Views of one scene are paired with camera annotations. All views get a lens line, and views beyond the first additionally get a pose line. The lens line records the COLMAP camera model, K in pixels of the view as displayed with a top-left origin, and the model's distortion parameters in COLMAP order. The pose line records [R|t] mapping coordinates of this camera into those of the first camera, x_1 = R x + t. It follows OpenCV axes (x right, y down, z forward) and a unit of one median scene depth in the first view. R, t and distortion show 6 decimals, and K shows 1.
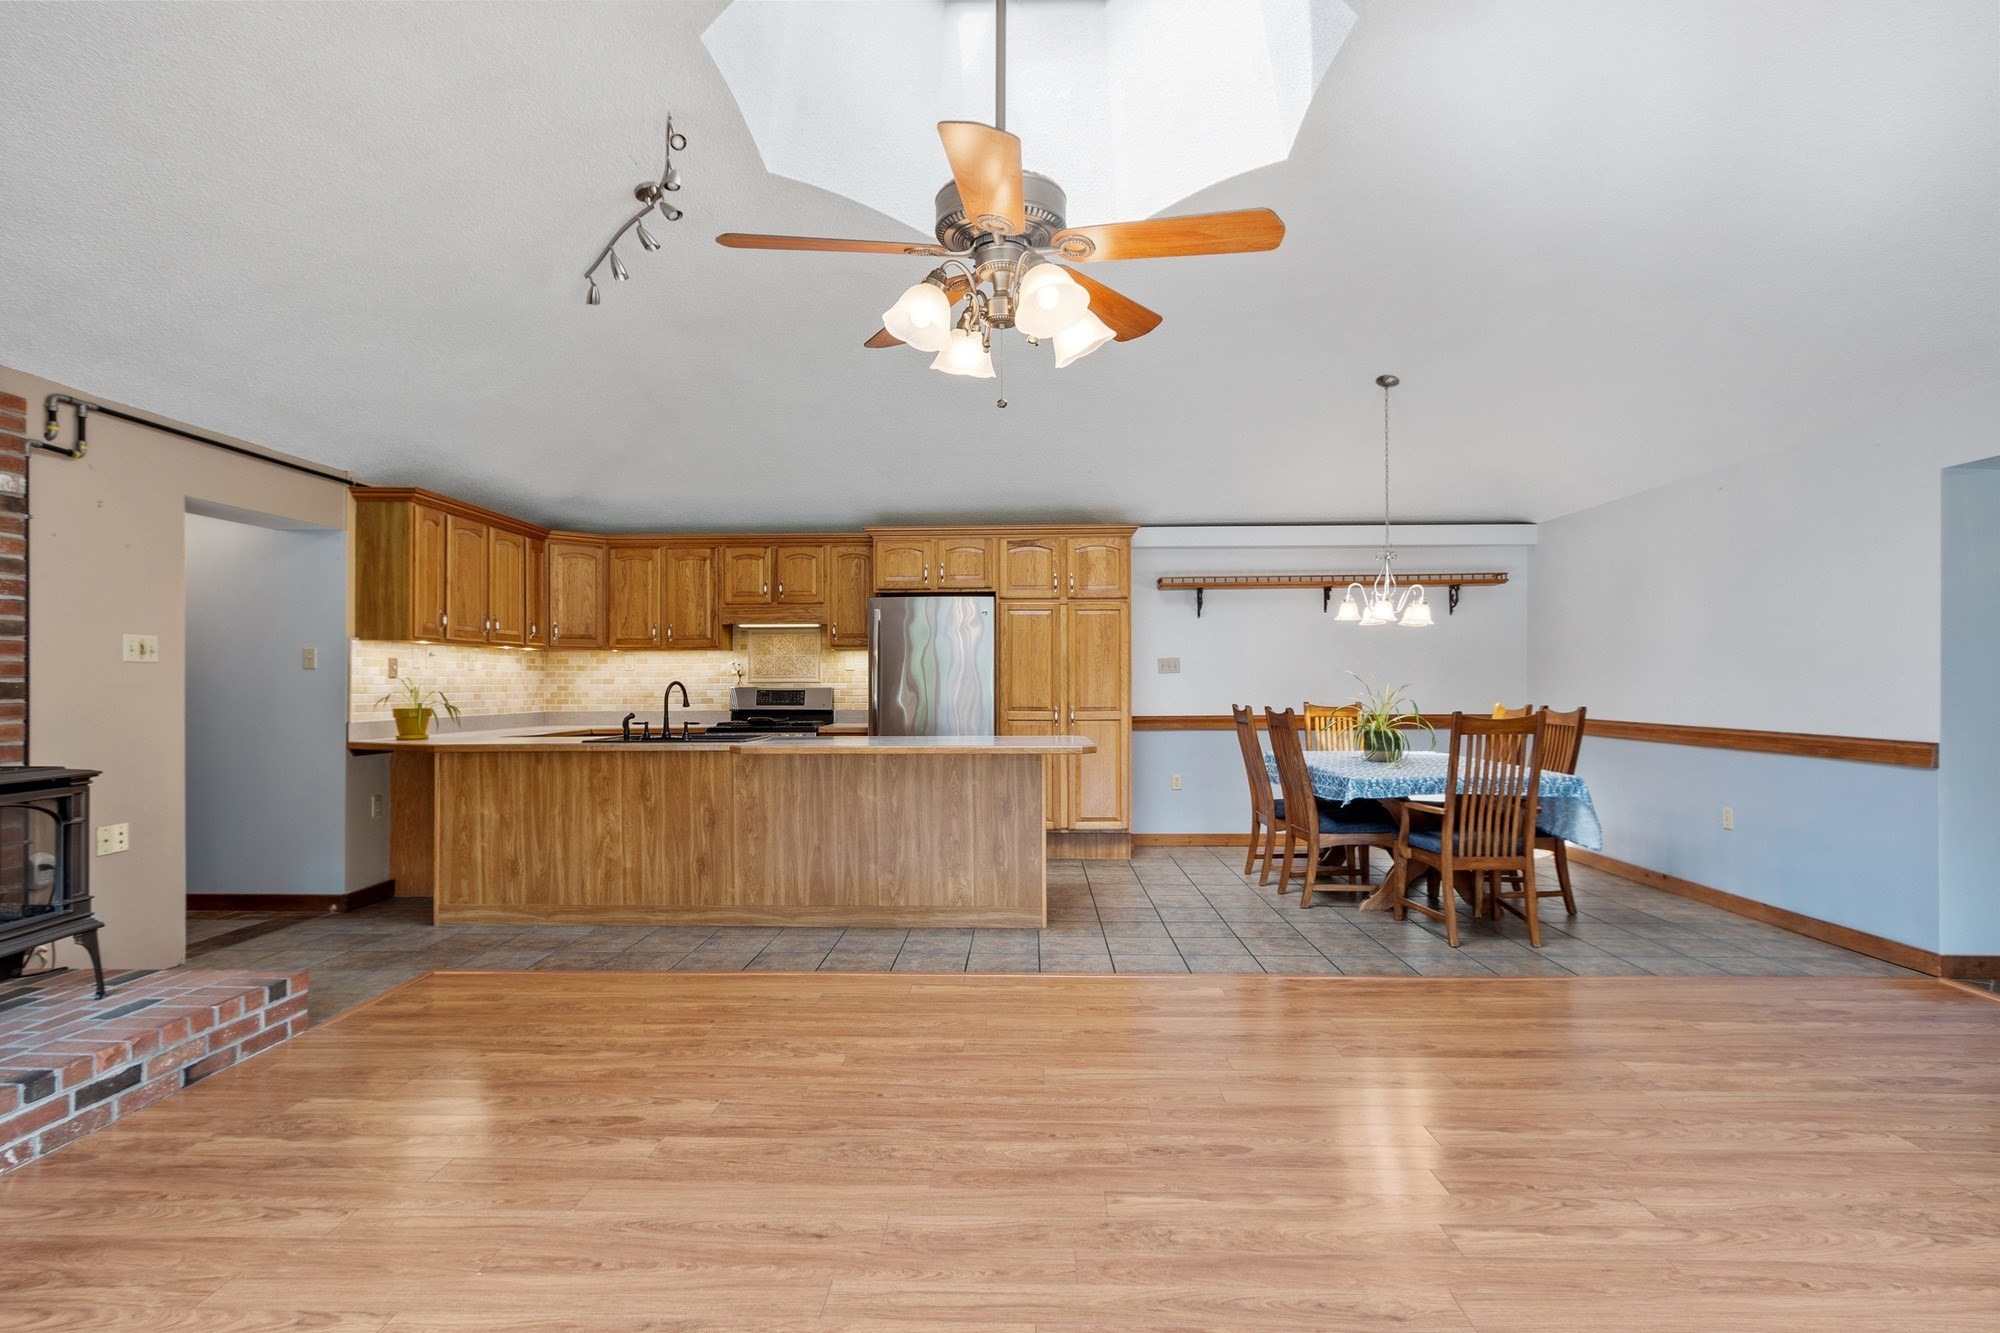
lens RADIAL K [[1019.7, 0, 991.8], [0, 1019.7, 679.5], [0, 0, 1]] dist [-0.000460, 0.000020]
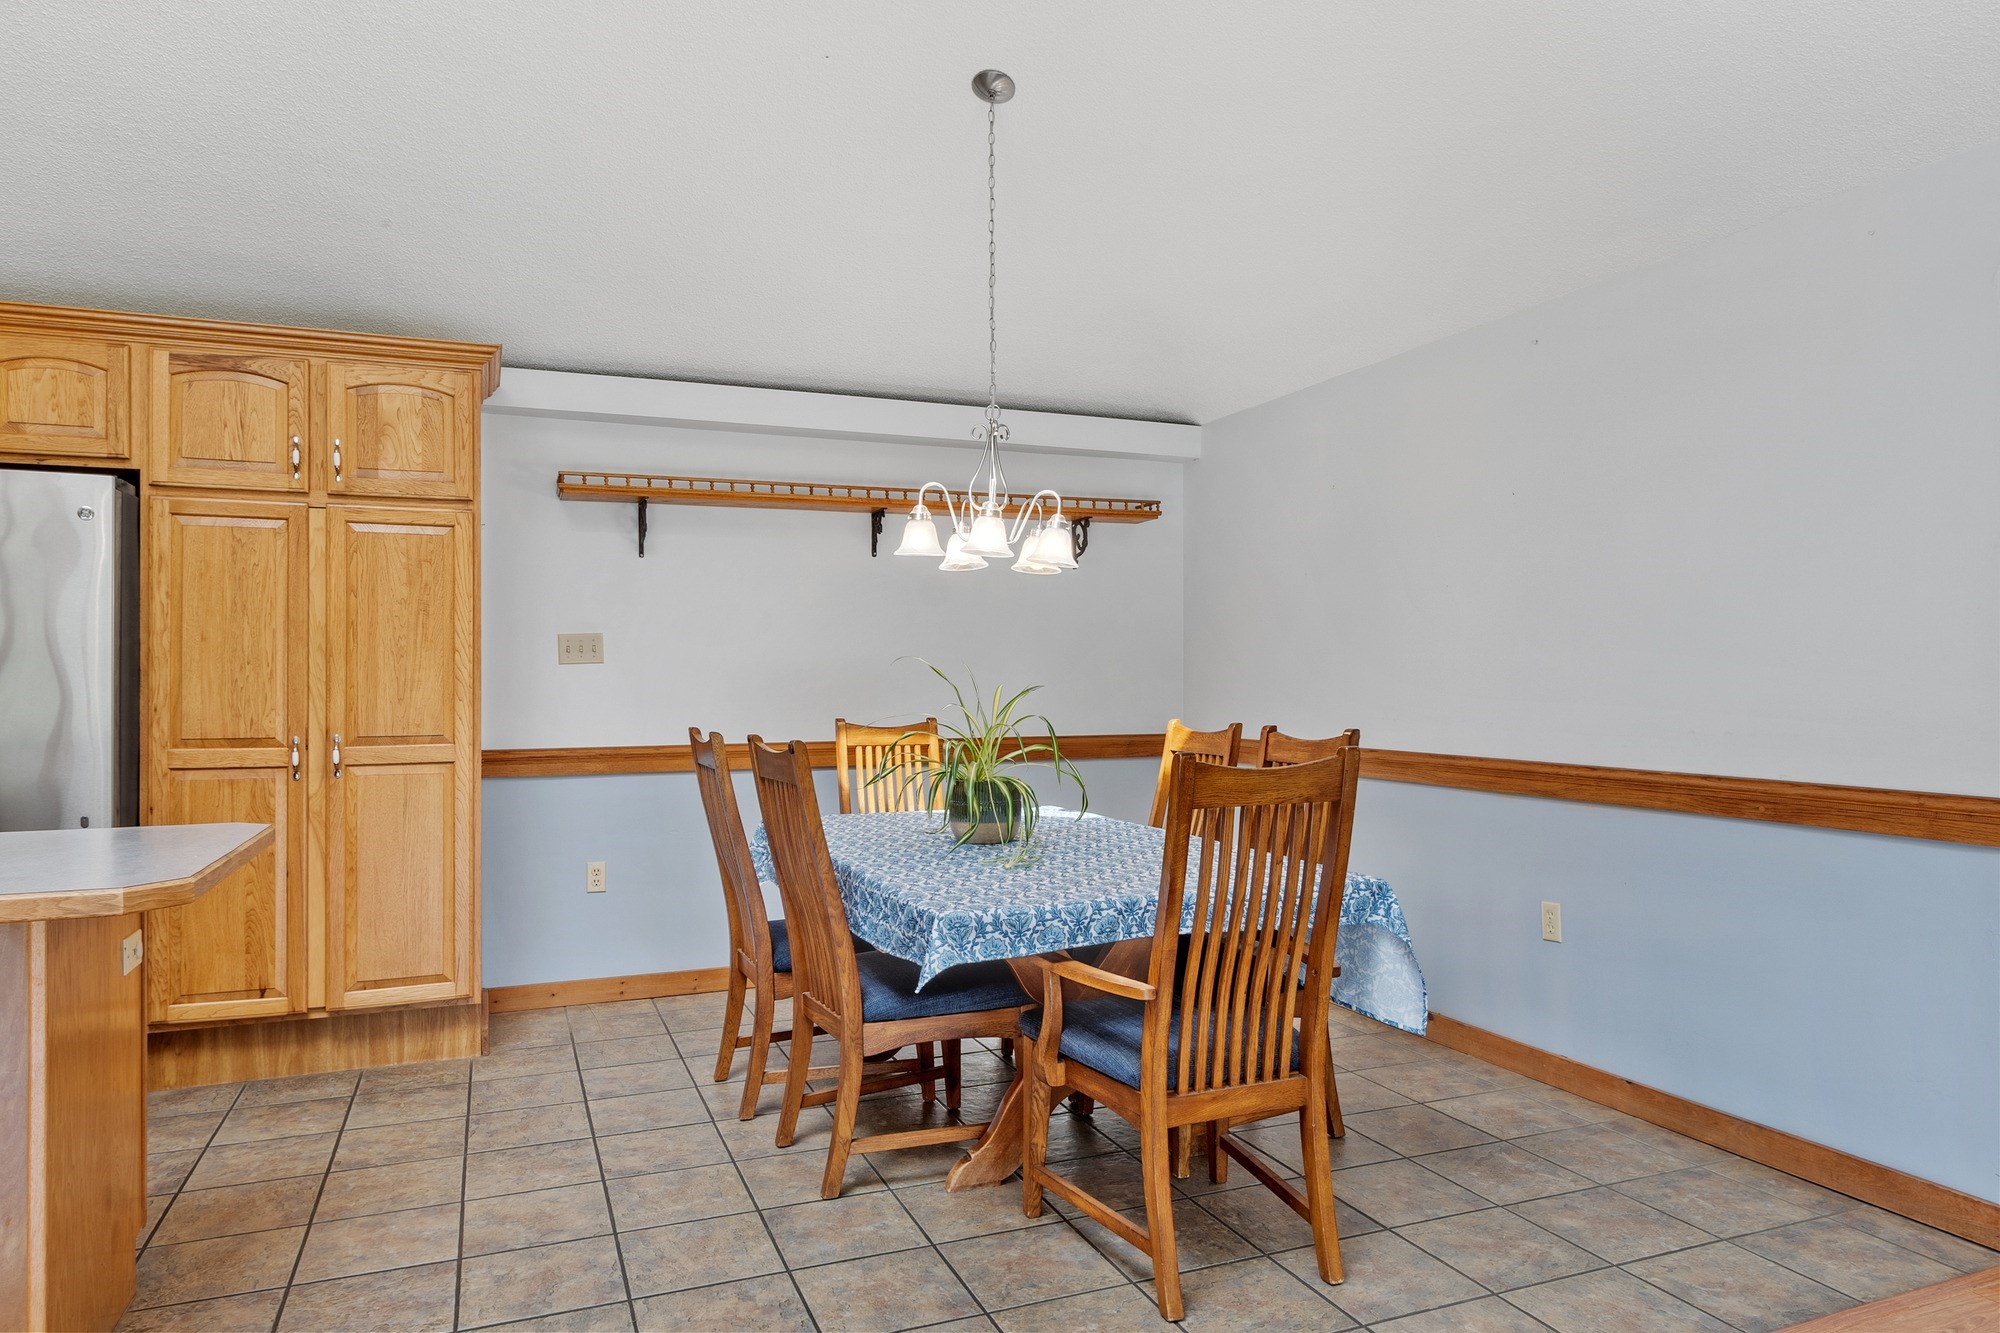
lens RADIAL K [[1262.8, 0, 999.8], [0, 1262.8, 668.0], [0, 0, 1]] dist [0.003062, -0.000849]
pose [[0.913339, 0.004369, 0.407177, 0.128605], [-0.001292, 0.999969, -0.007831, 0.000841], [-0.407198, 0.006627, 0.913316, 0.402535]]
